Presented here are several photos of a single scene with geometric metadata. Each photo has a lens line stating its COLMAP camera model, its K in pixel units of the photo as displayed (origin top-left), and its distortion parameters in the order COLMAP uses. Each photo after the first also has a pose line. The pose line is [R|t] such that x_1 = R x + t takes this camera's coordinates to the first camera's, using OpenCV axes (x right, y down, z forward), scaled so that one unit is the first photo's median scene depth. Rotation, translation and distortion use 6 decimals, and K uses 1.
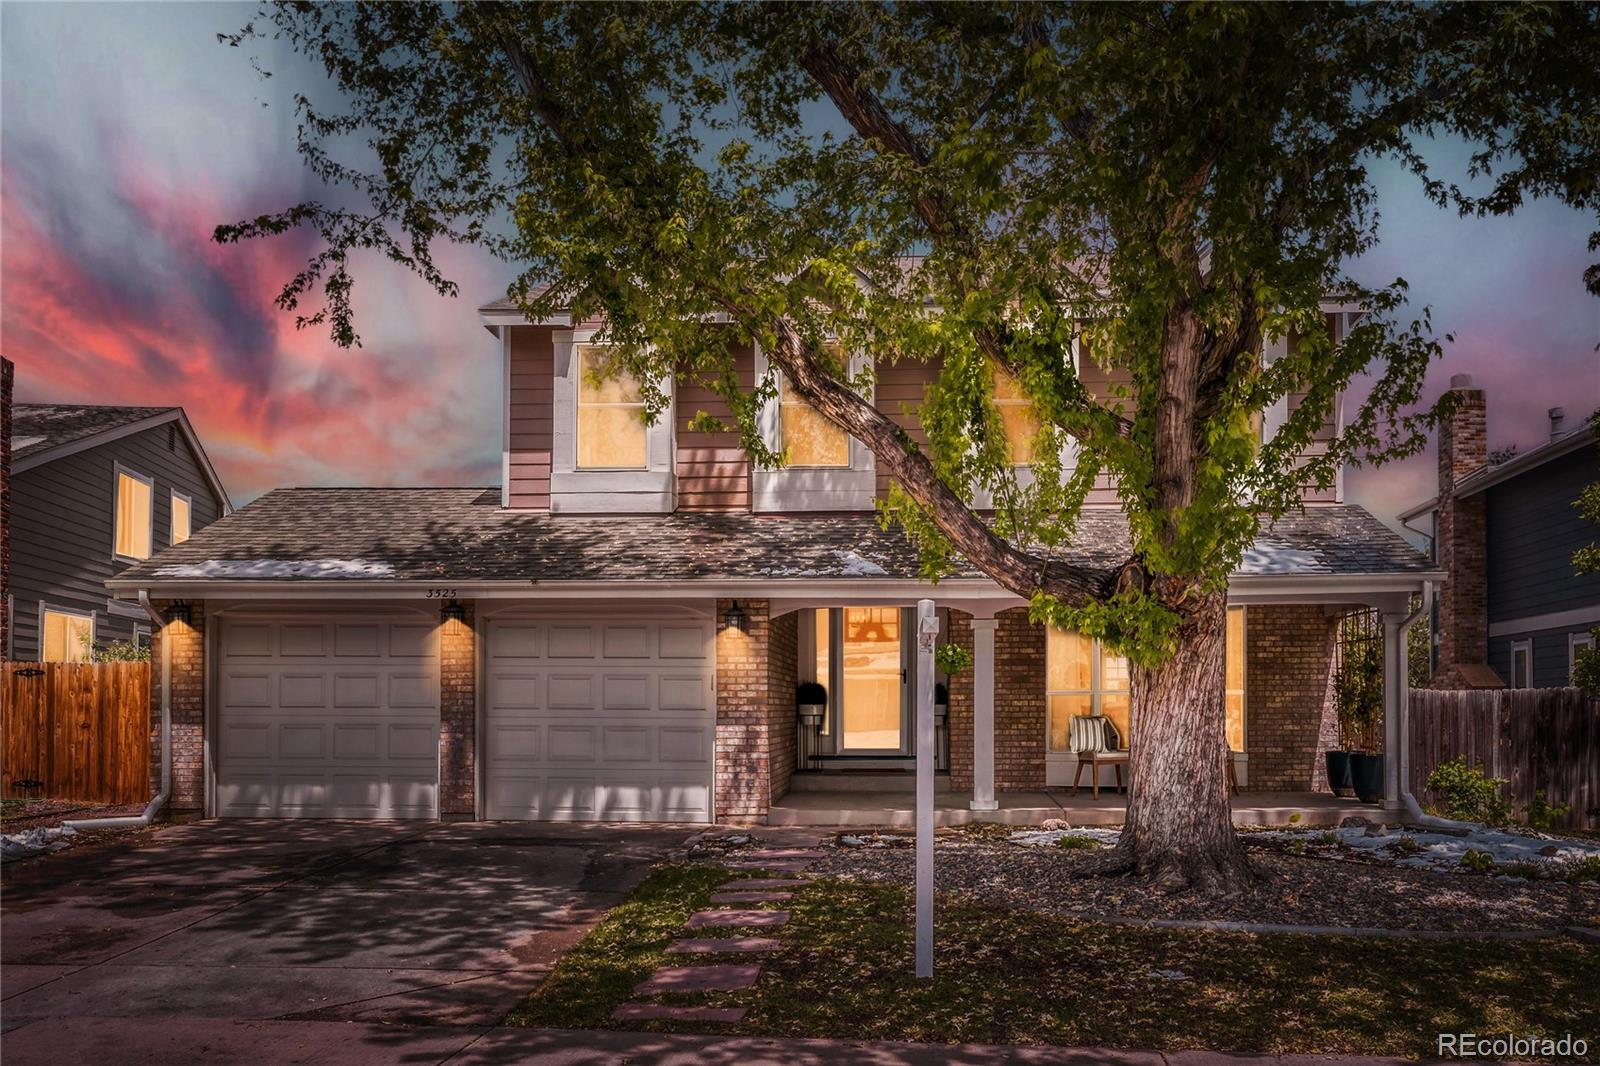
lens RADIAL K [[2027.0, 0, 819.2], [0, 2027.0, 616.0], [0, 0, 1]] dist [0.047492, 0.000000]
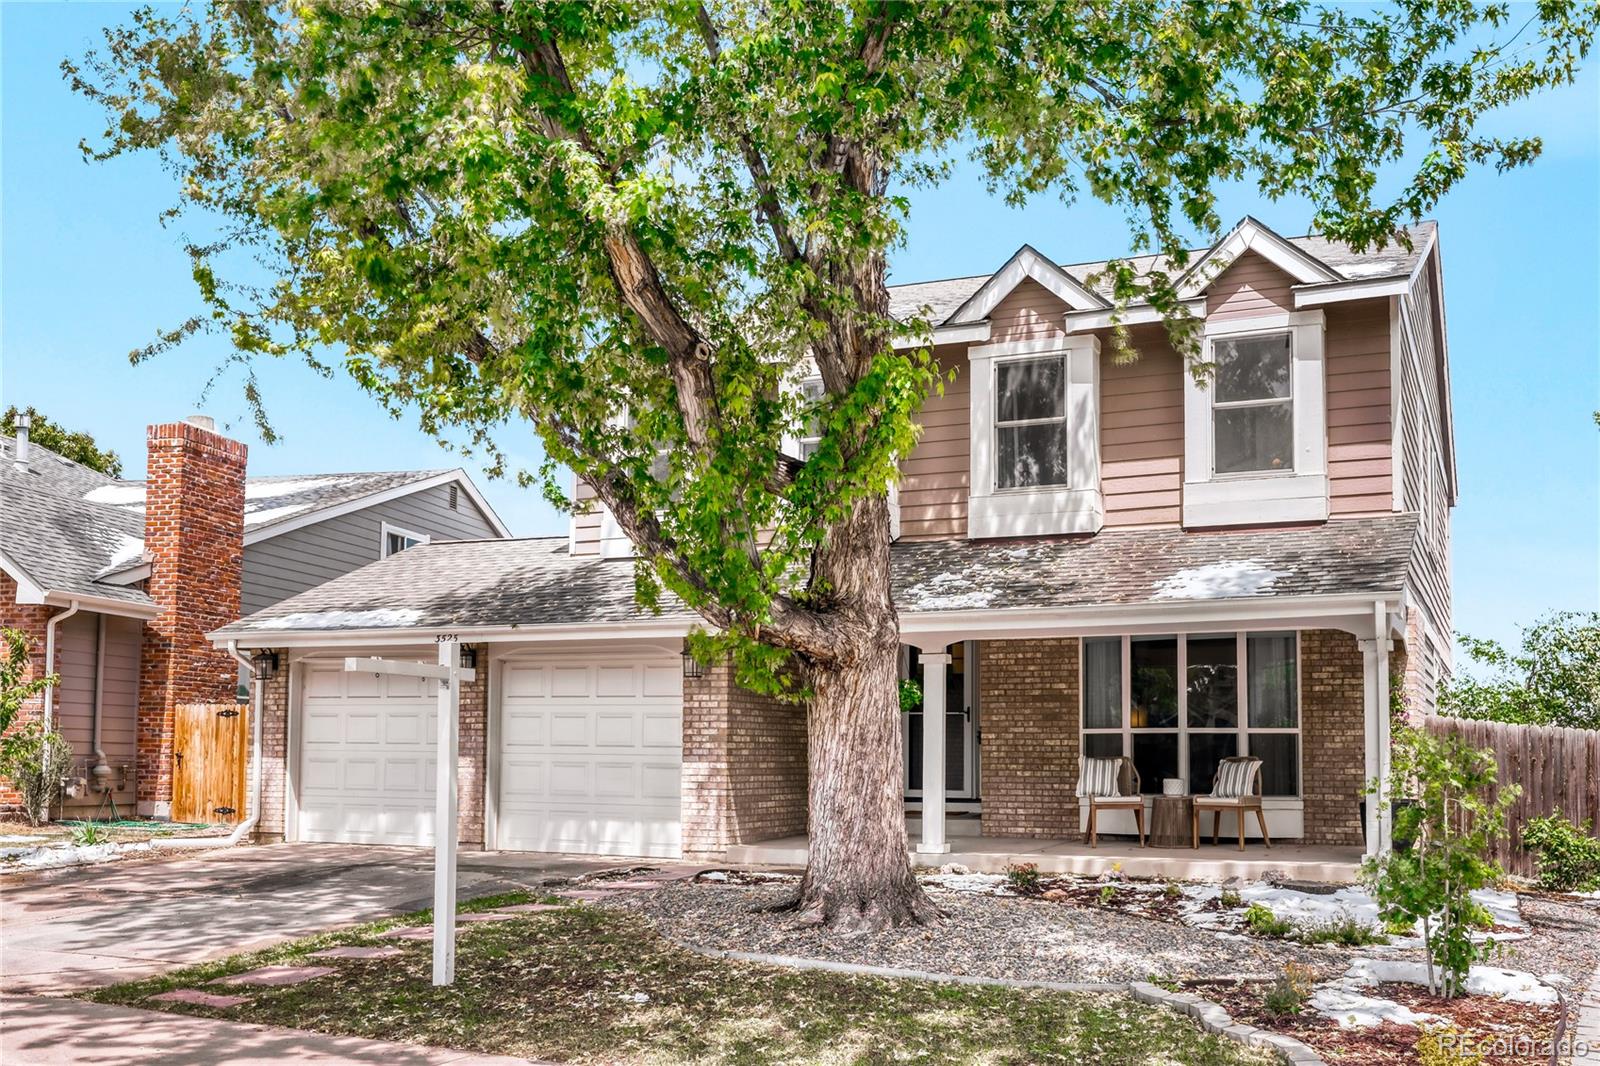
lens RADIAL K [[2569.1, 0, 797.4], [0, 2569.1, 532.4], [0, 0, 1]] dist [0.054594, 0.000000]
pose [[0.840402, -0.041995, -0.540334, 0.700285], [0.017867, 0.998598, -0.049822, 0.003933], [0.541669, 0.032216, 0.839975, -0.058592]]
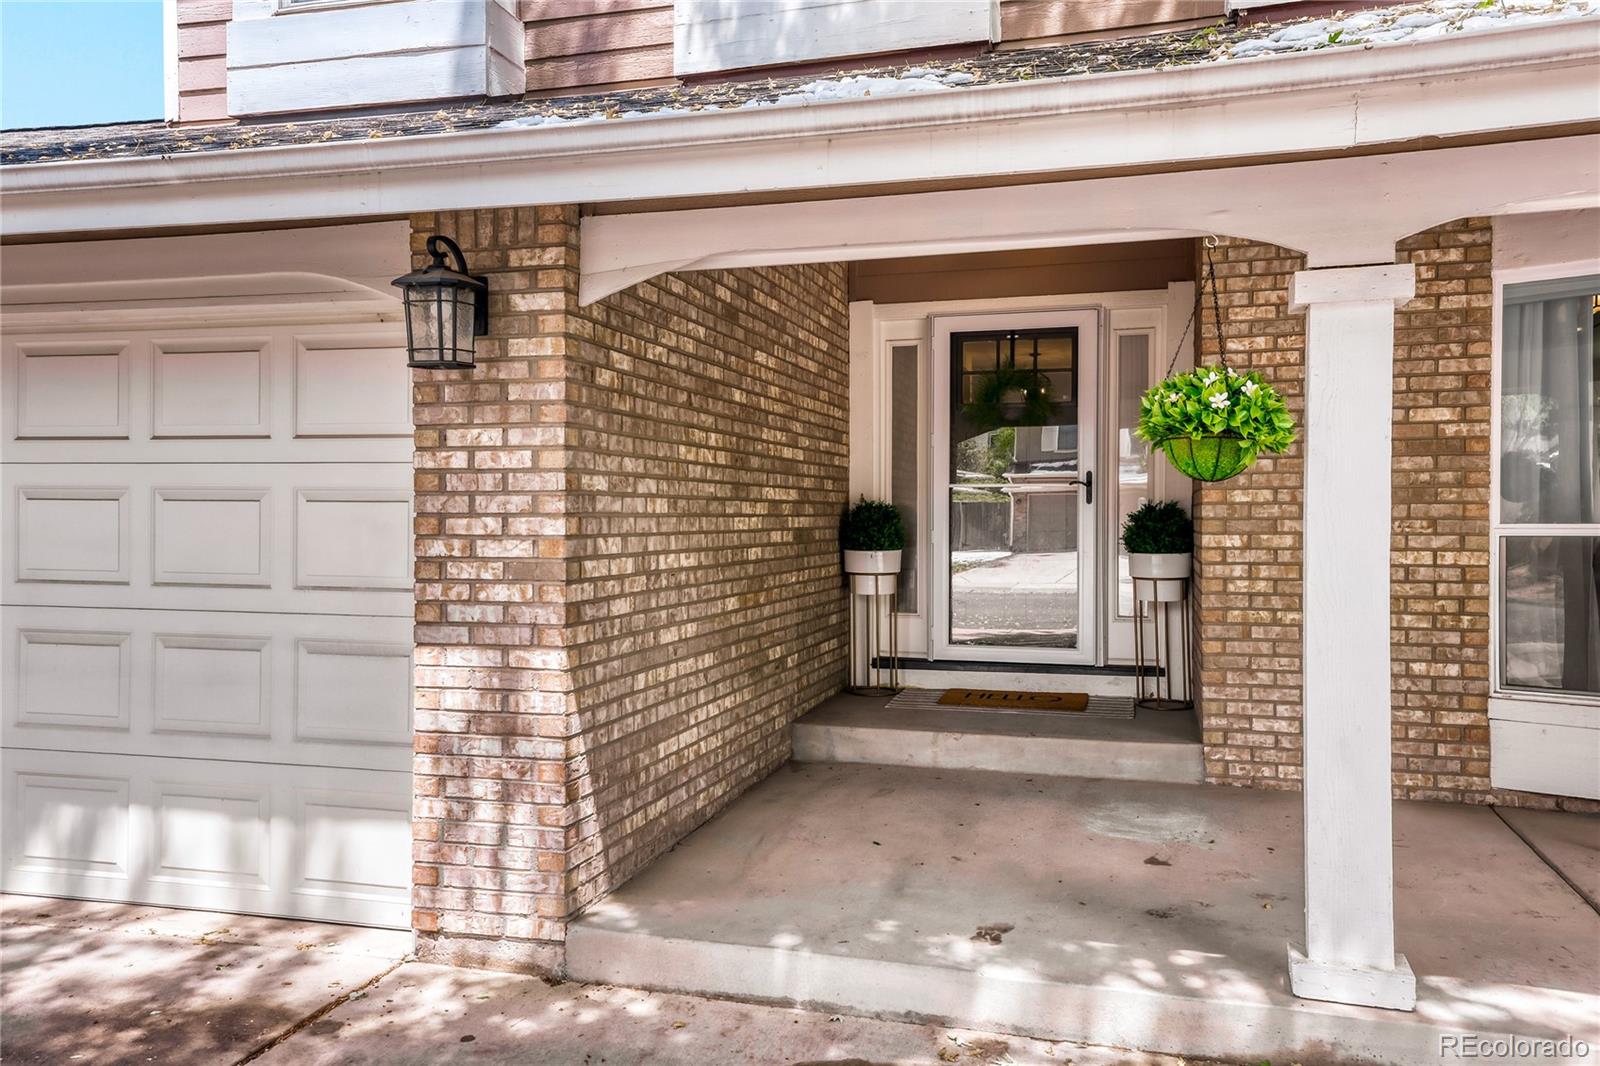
lens RADIAL K [[953.4, 0, 813.0], [0, 953.4, 505.5], [0, 0, 1]] dist [0.032130, 0.001096]
pose [[0.952012, -0.000482, -0.306059, 0.054489], [0.015138, 0.998849, 0.045512, 0.026109], [0.305685, -0.047961, 0.950924, 0.875759]]
